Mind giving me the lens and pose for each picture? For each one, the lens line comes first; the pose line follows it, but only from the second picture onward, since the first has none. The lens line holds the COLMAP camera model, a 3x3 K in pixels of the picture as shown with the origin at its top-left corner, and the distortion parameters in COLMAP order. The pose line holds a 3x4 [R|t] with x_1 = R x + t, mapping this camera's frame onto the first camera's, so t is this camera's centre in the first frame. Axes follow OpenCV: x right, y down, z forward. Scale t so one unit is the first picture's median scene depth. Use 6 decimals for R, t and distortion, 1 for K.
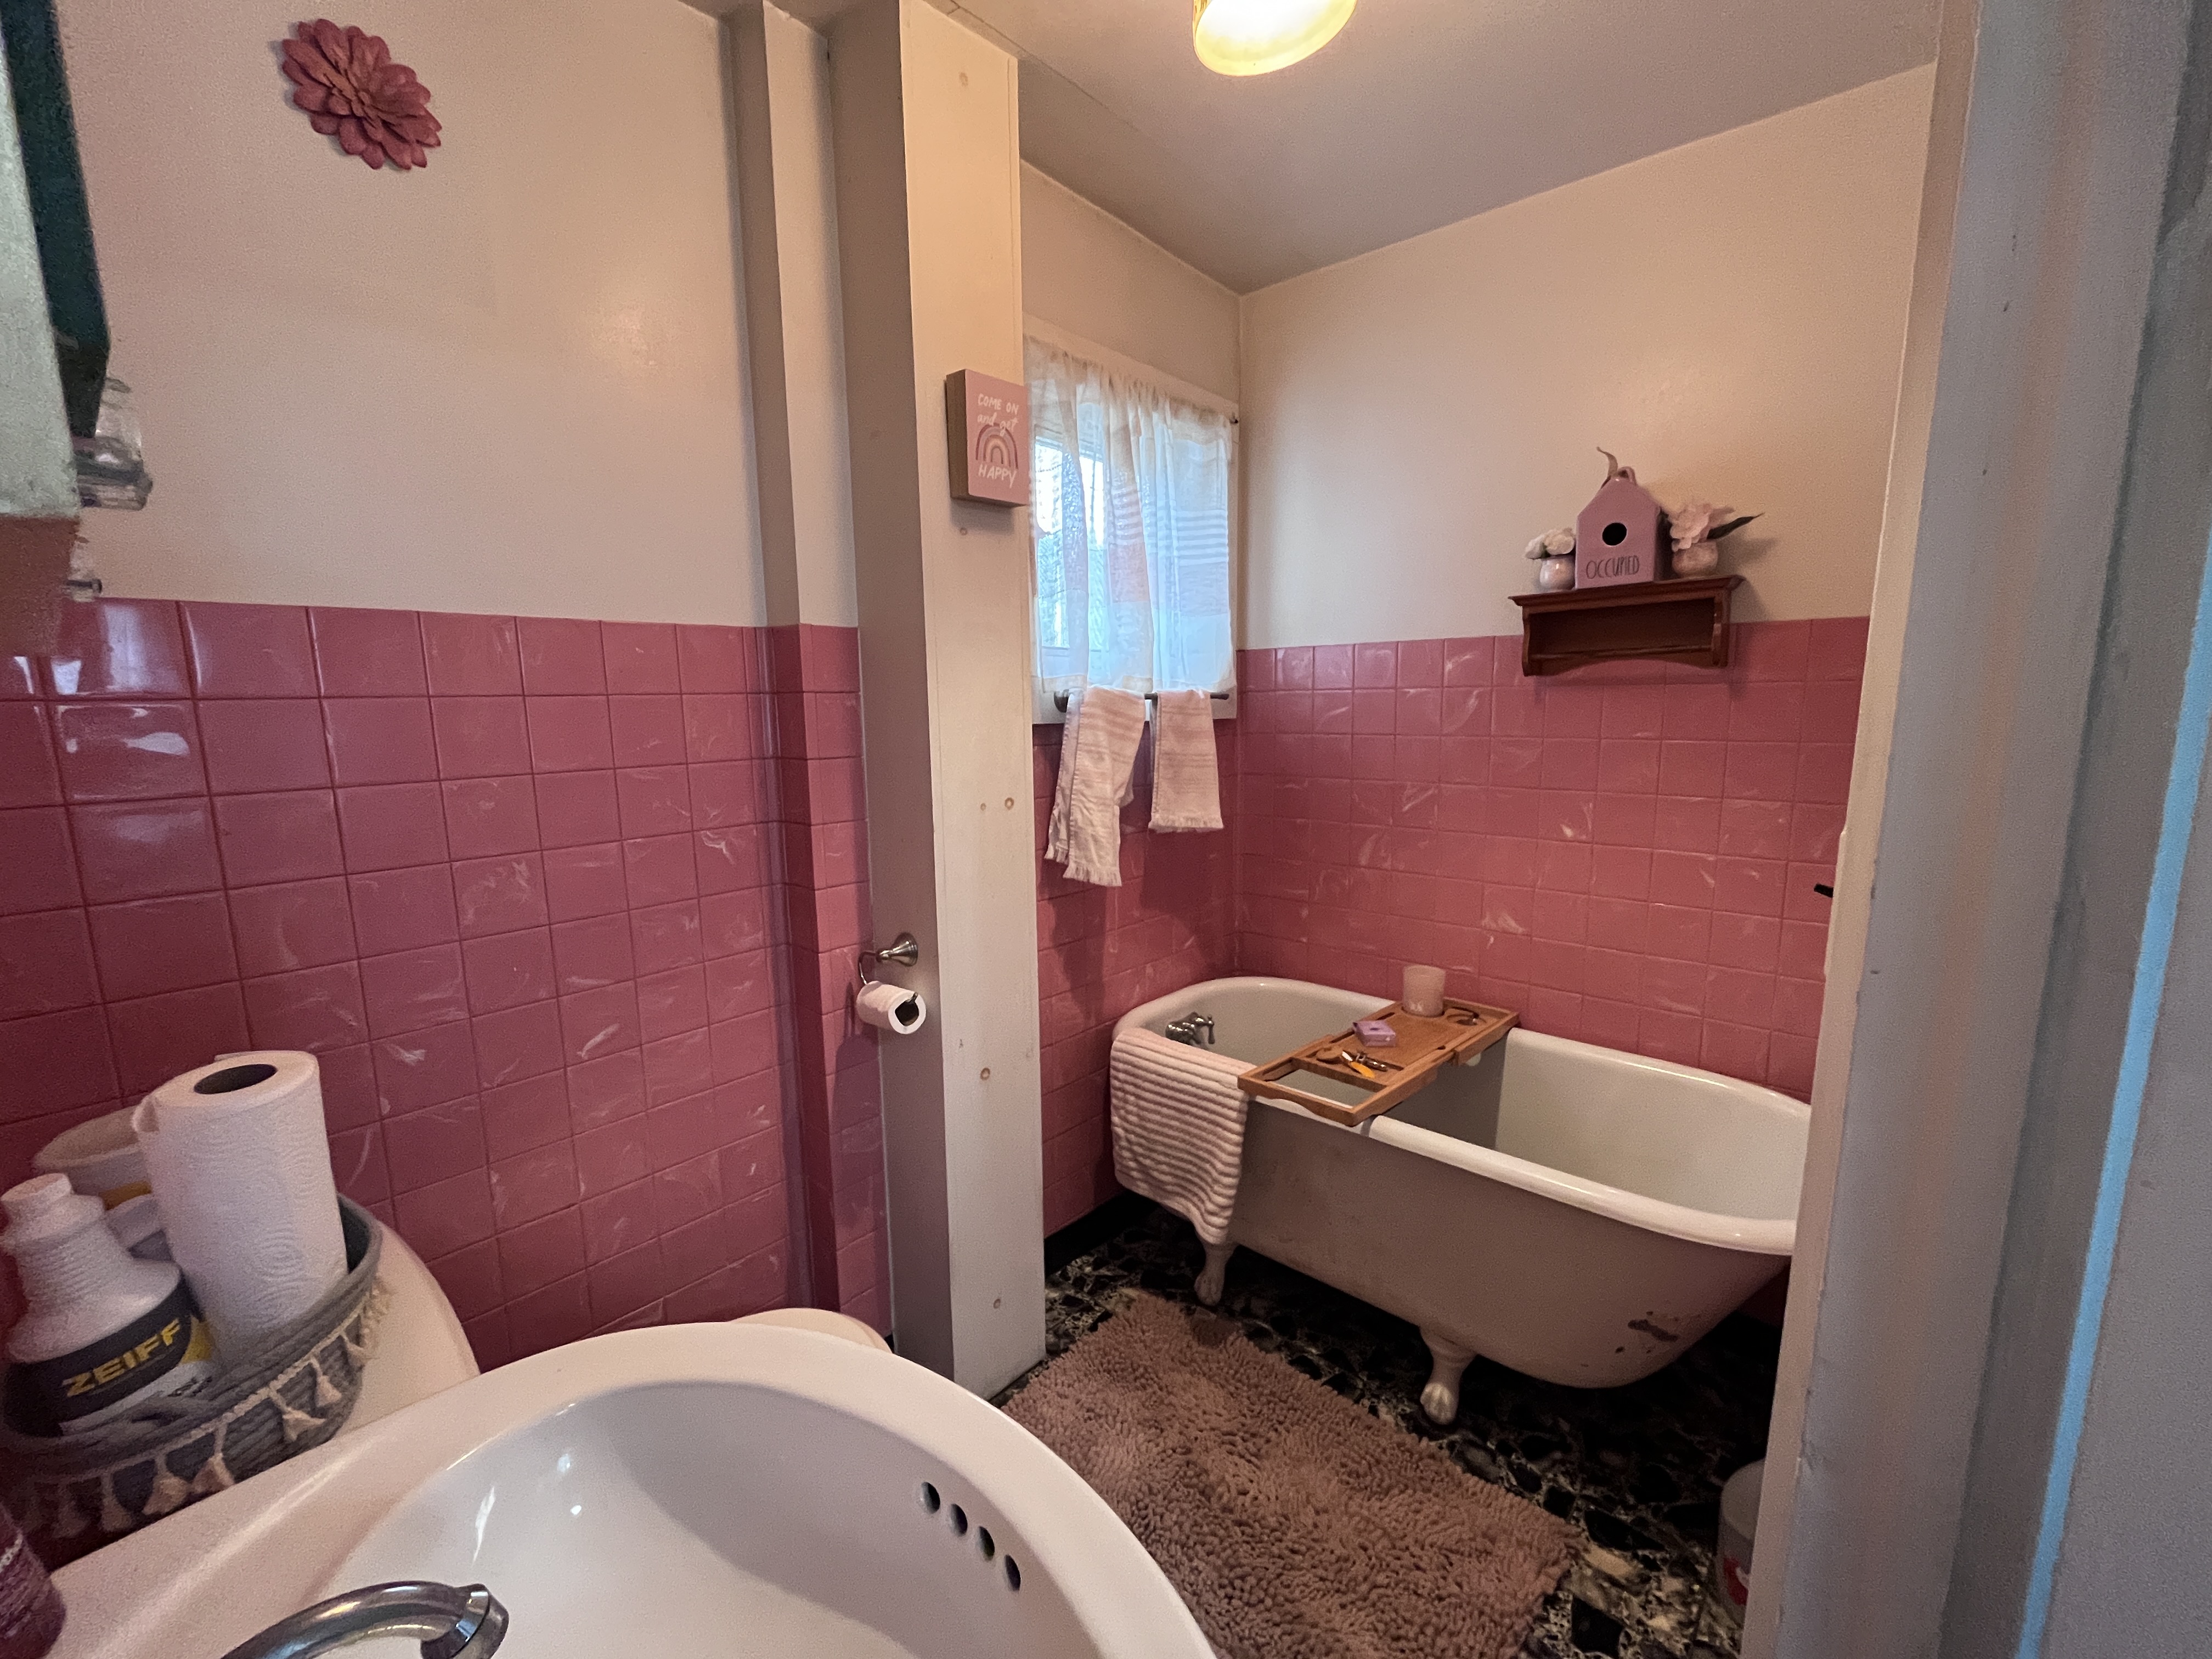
lens RADIAL K [[903.9, 0, 1106.0], [0, 903.9, 829.5], [0, 0, 1]] dist [-0.000095, -0.004189]
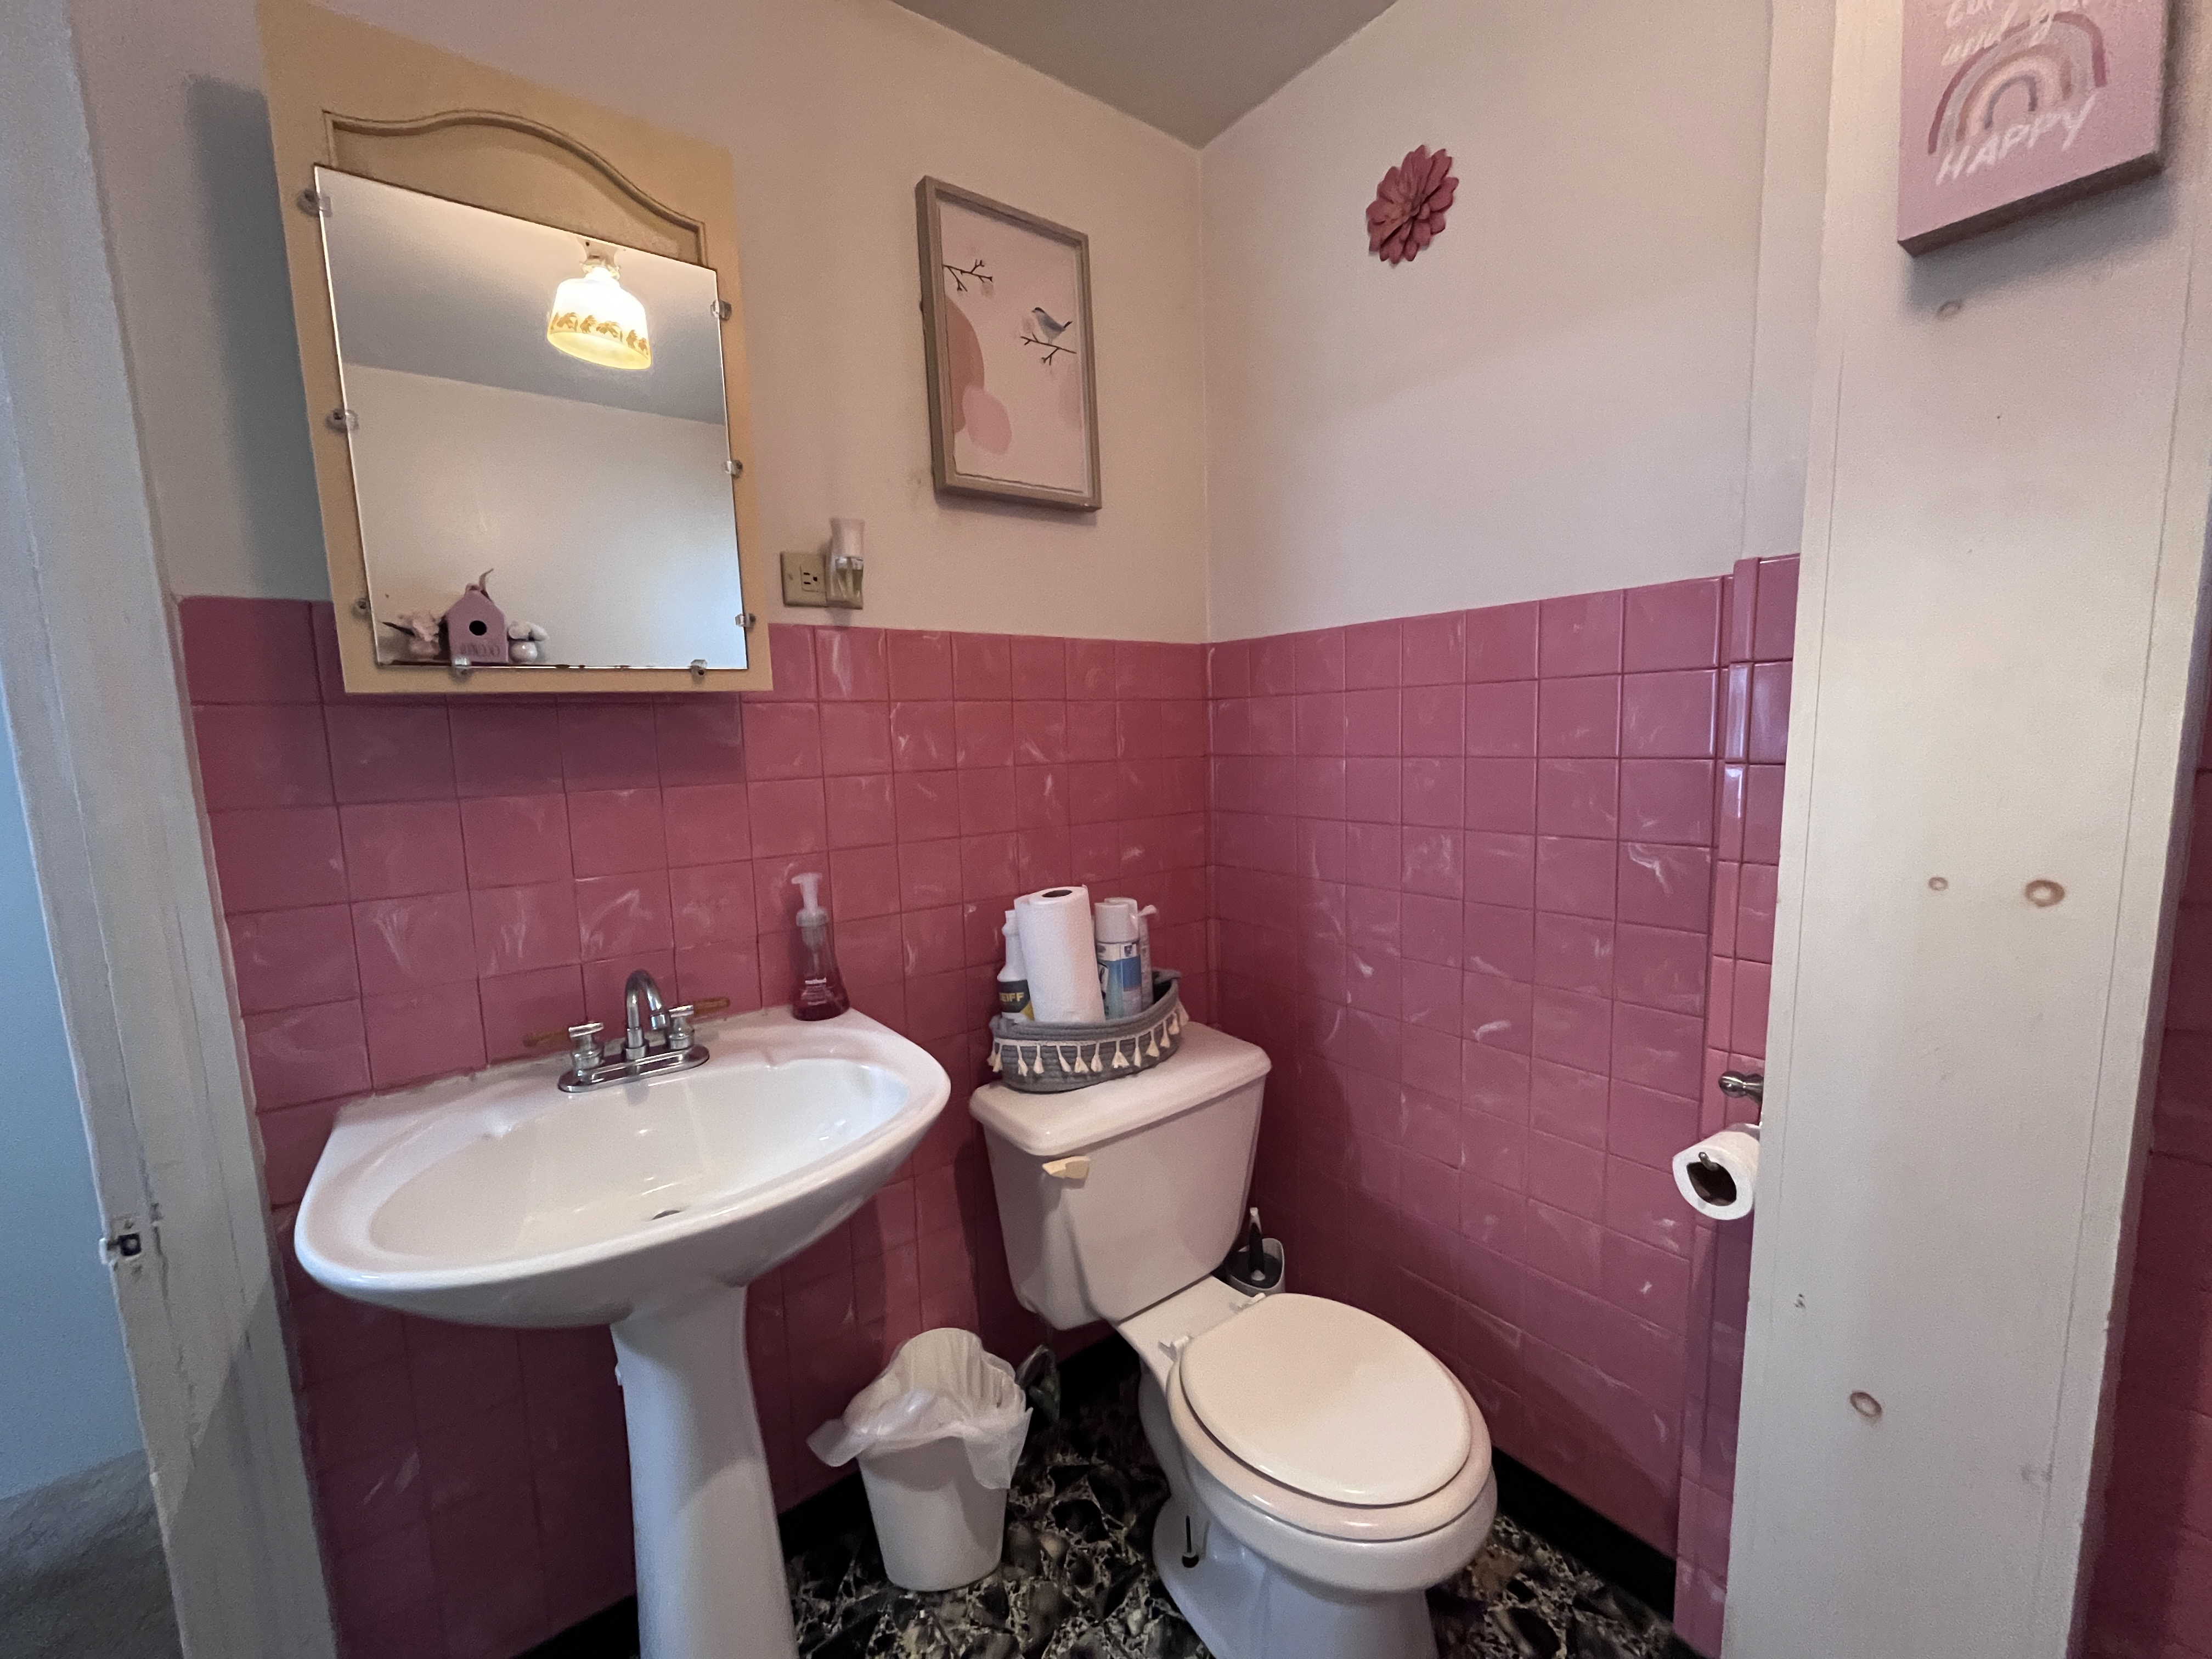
lens RADIAL K [[903.9, 0, 1106.0], [0, 903.9, 829.5], [0, 0, 1]] dist [-0.000095, -0.004189]
pose [[-0.199826, 0.128140, -0.971416, 0.465019], [-0.109601, 0.982267, 0.152117, -0.087952], [0.973682, 0.136865, -0.182238, 0.742319]]
